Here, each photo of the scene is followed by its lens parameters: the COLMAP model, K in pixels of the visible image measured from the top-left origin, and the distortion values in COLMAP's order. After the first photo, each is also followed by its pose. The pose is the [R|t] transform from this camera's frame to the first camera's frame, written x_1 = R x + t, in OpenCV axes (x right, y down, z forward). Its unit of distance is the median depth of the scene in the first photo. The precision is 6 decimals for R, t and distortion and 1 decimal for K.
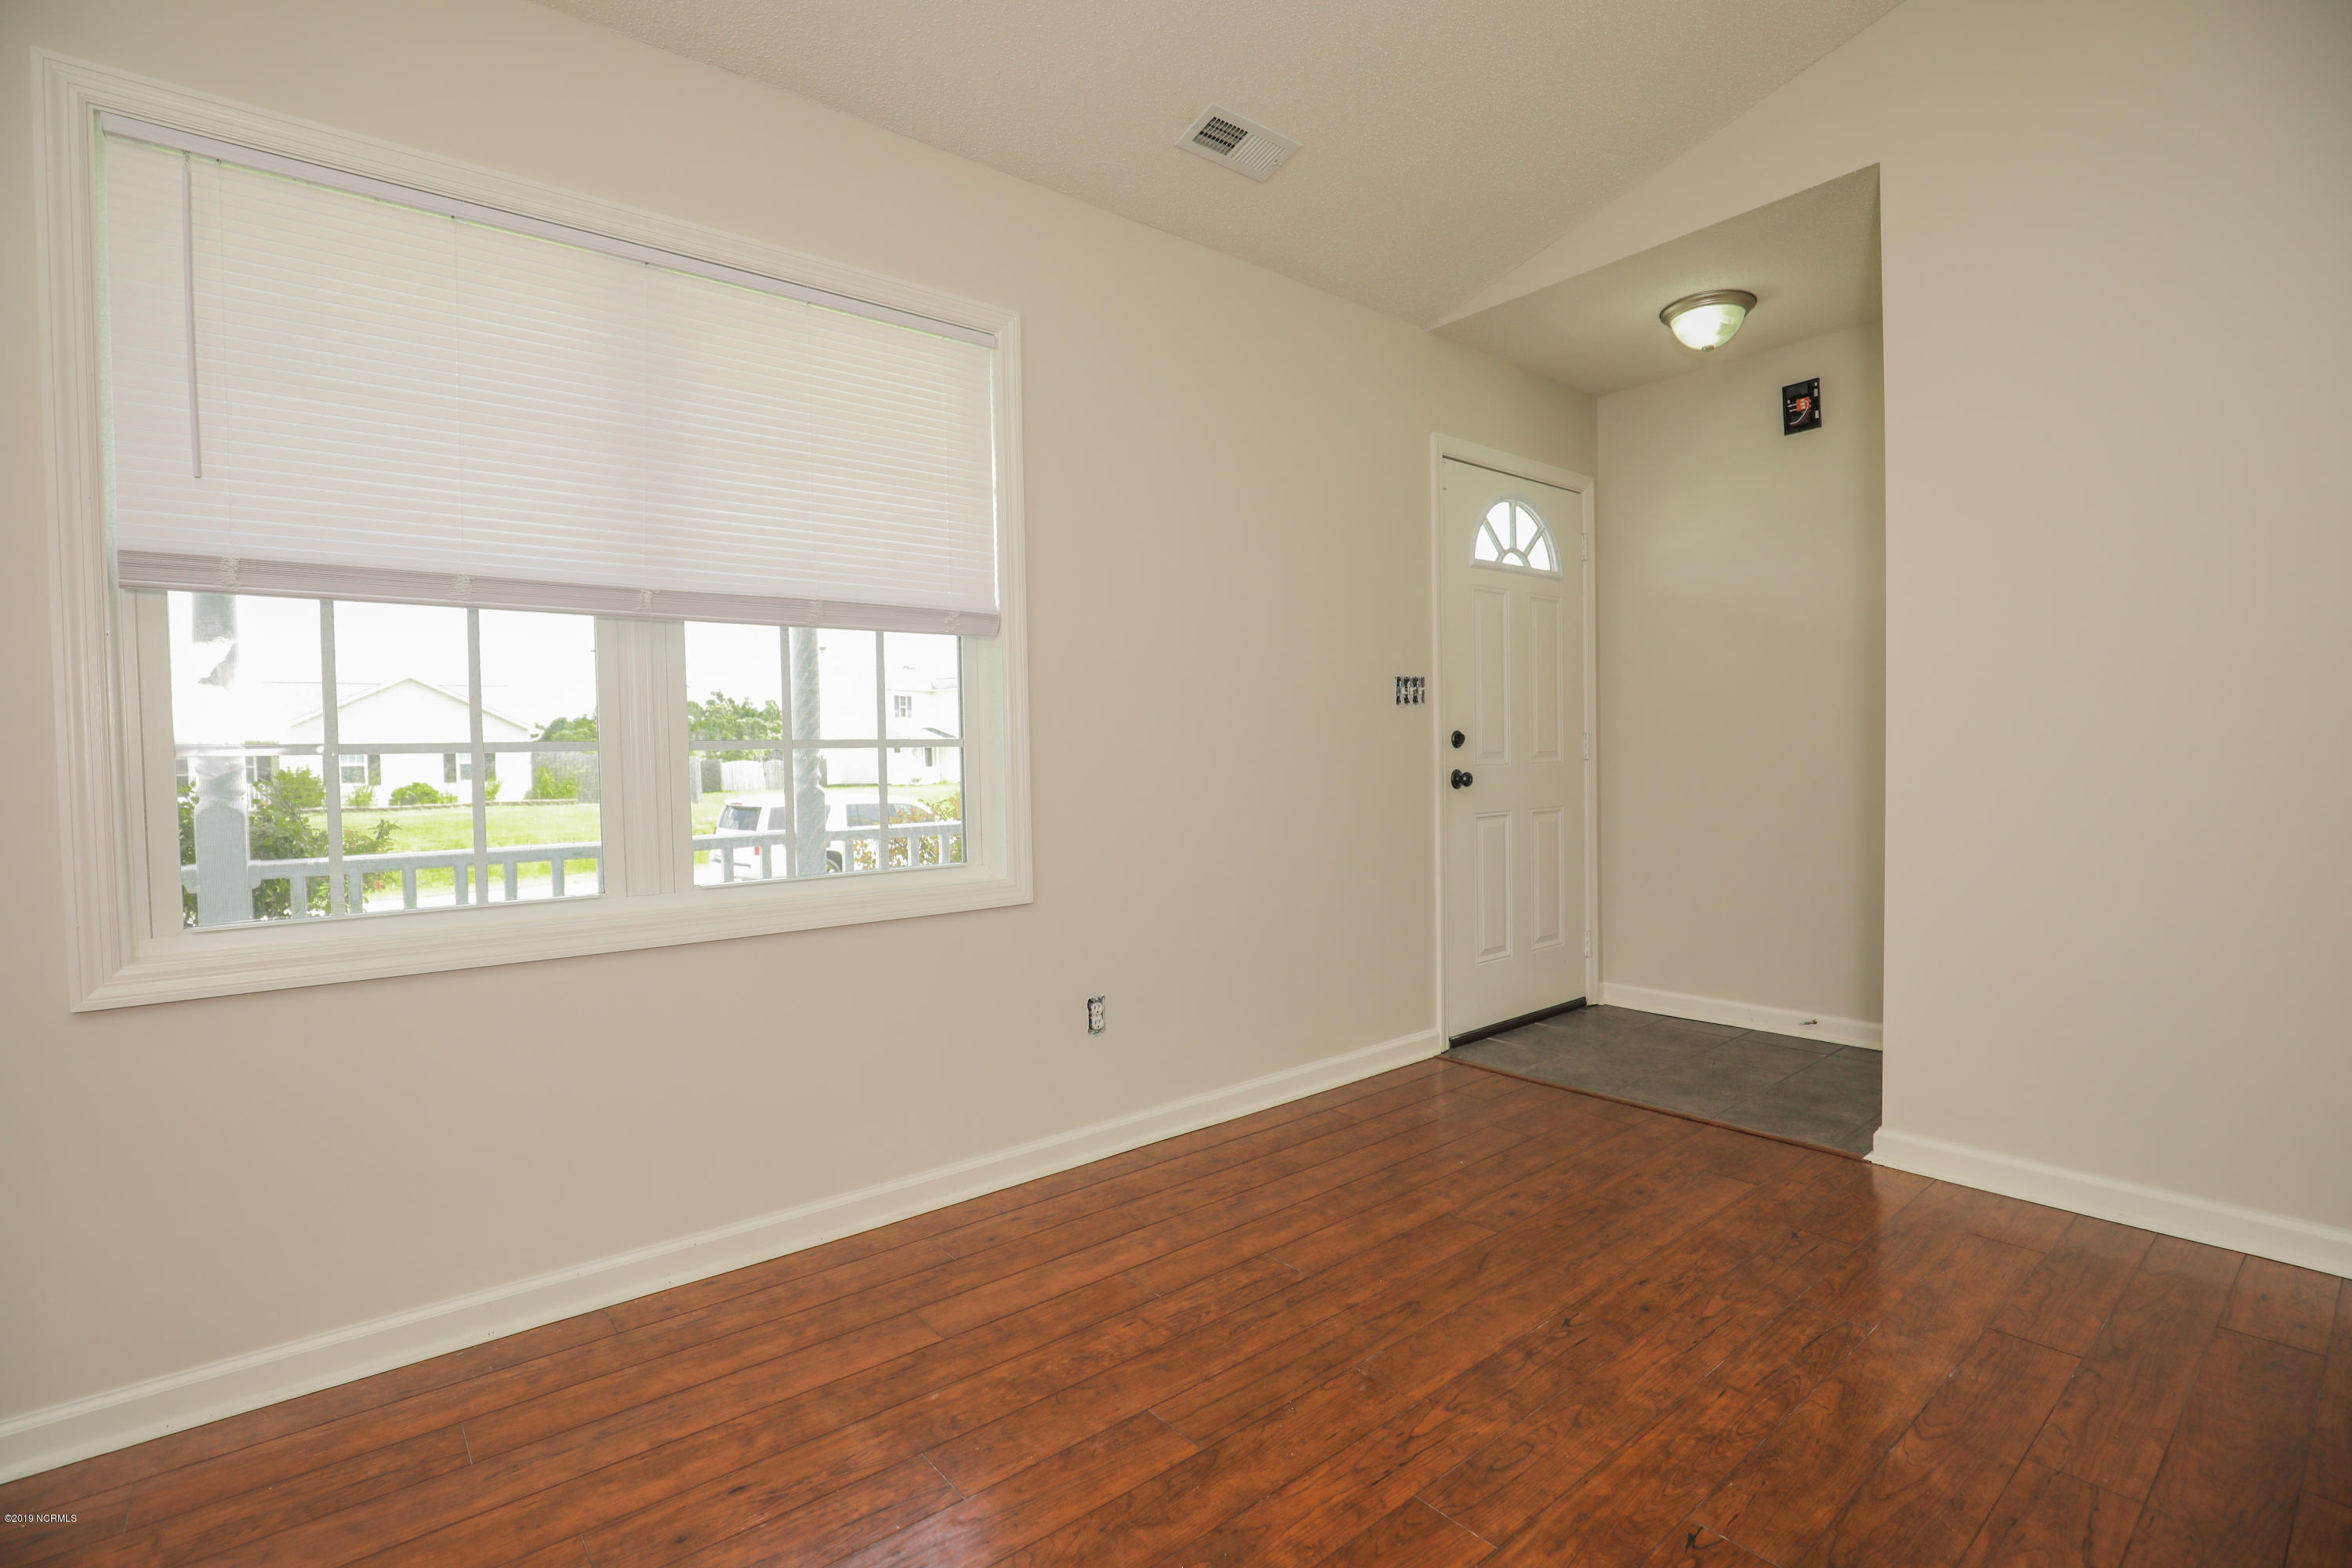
lens RADIAL K [[1086.8, 0, 1165.0], [0, 1086.8, 776.6], [0, 0, 1]] dist [-0.034493, 0.006748]
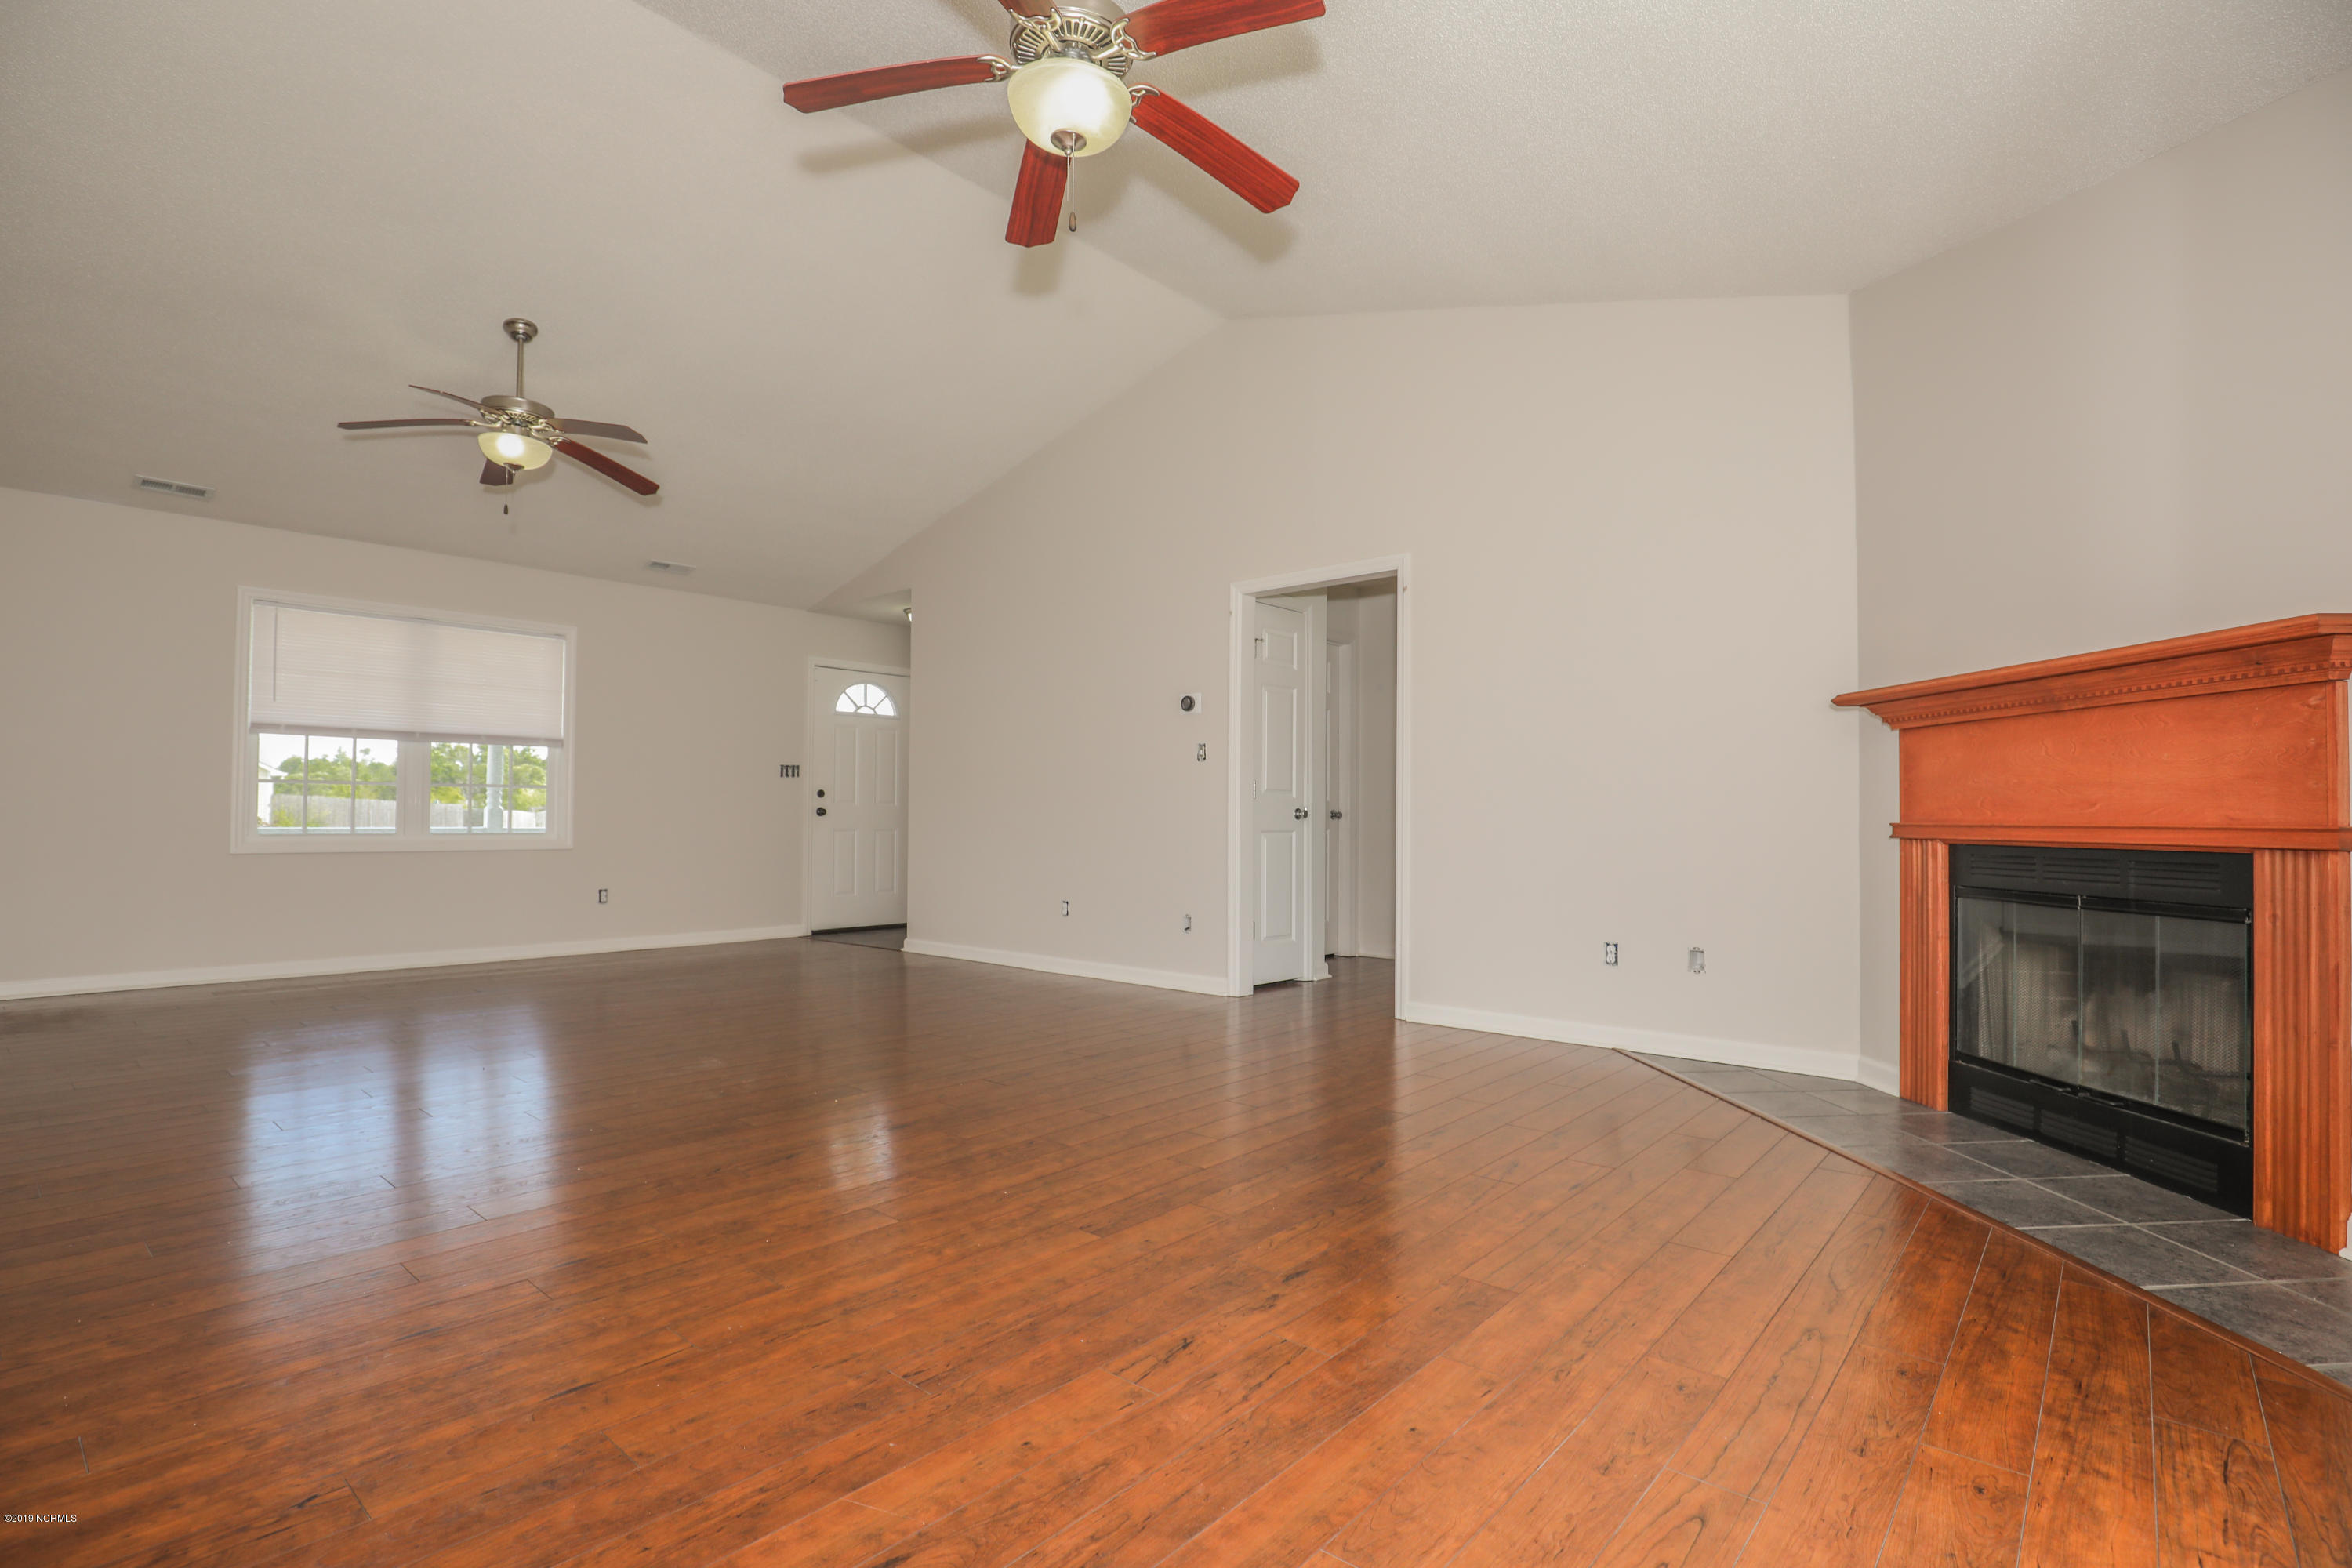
lens RADIAL K [[1086.8, 0, 1204.7], [0, 1086.8, 797.7], [0, 0, 1]] dist [-0.034493, 0.006748]
pose [[0.984654, 0.025689, 0.172616, 0.693312], [-0.018177, 0.998823, -0.044960, 0.061578], [-0.173568, 0.041133, 0.983963, -1.363793]]
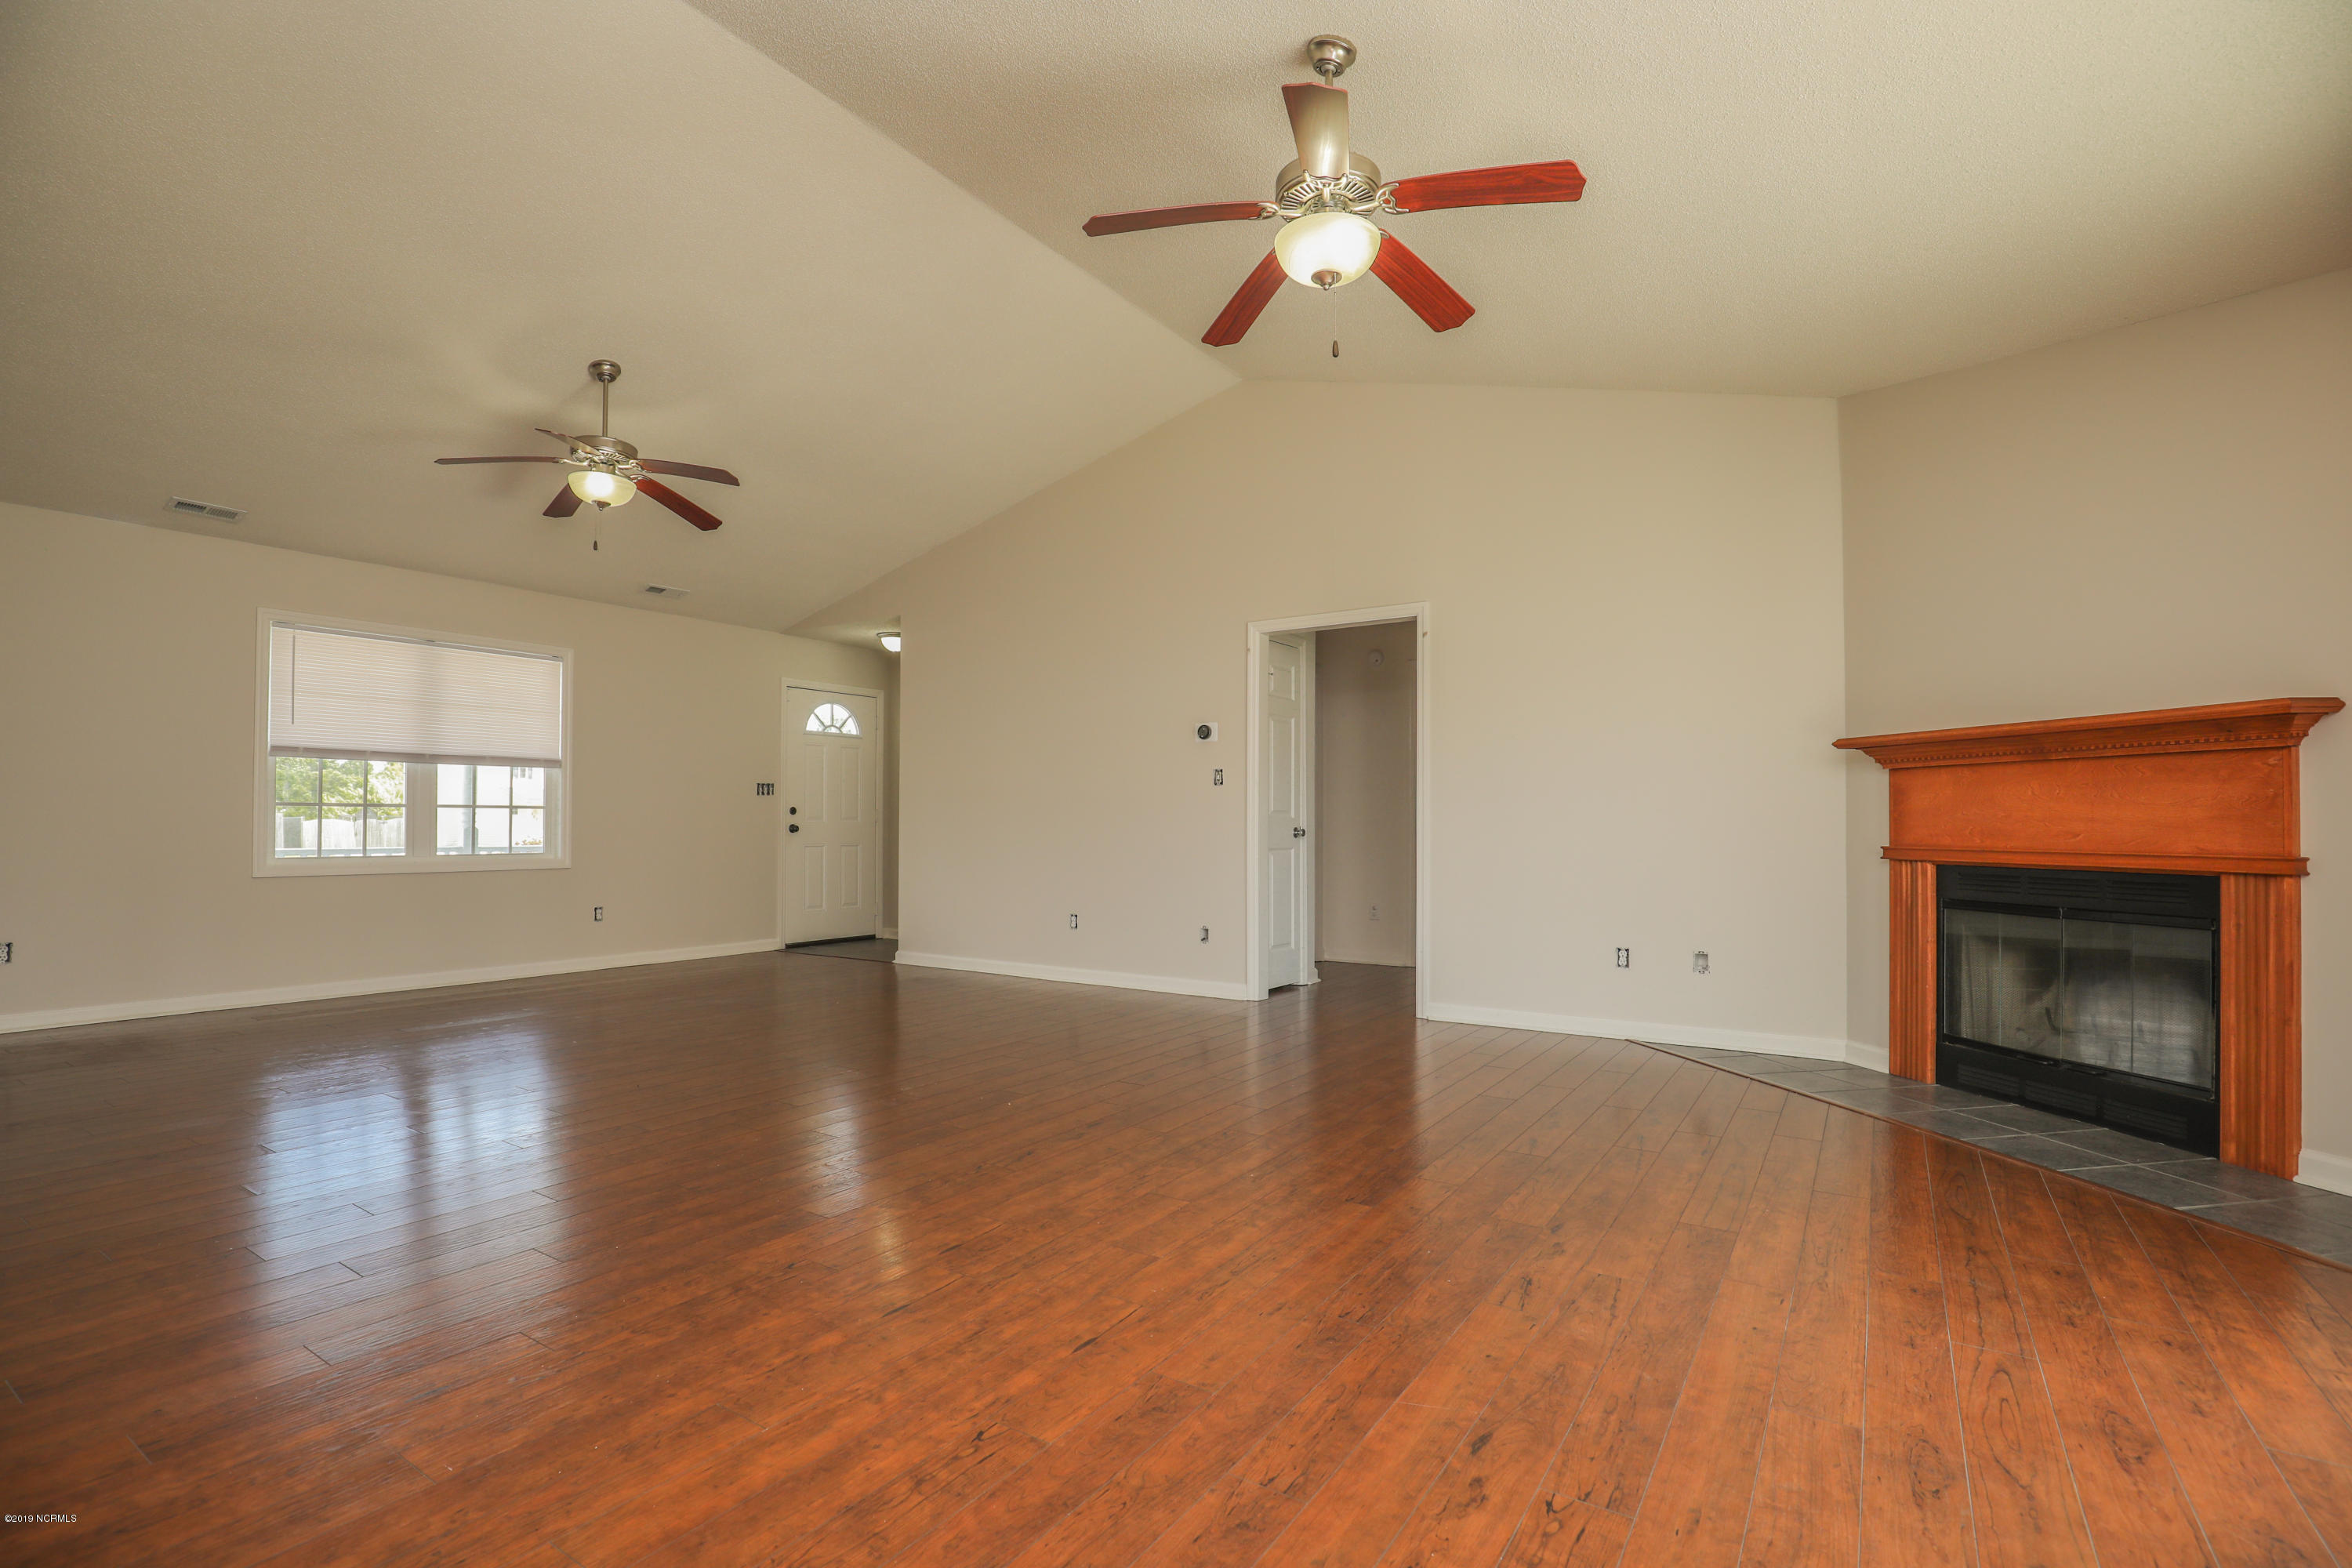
lens RADIAL K [[1086.8, 0, 1126.2], [0, 1086.8, 805.7], [0, 0, 1]] dist [-0.034493, 0.006748]
pose [[0.962633, 0.022037, 0.269912, 0.346261], [-0.011323, 0.999087, -0.041187, 0.041441], [-0.270574, 0.036592, 0.962004, -1.414665]]
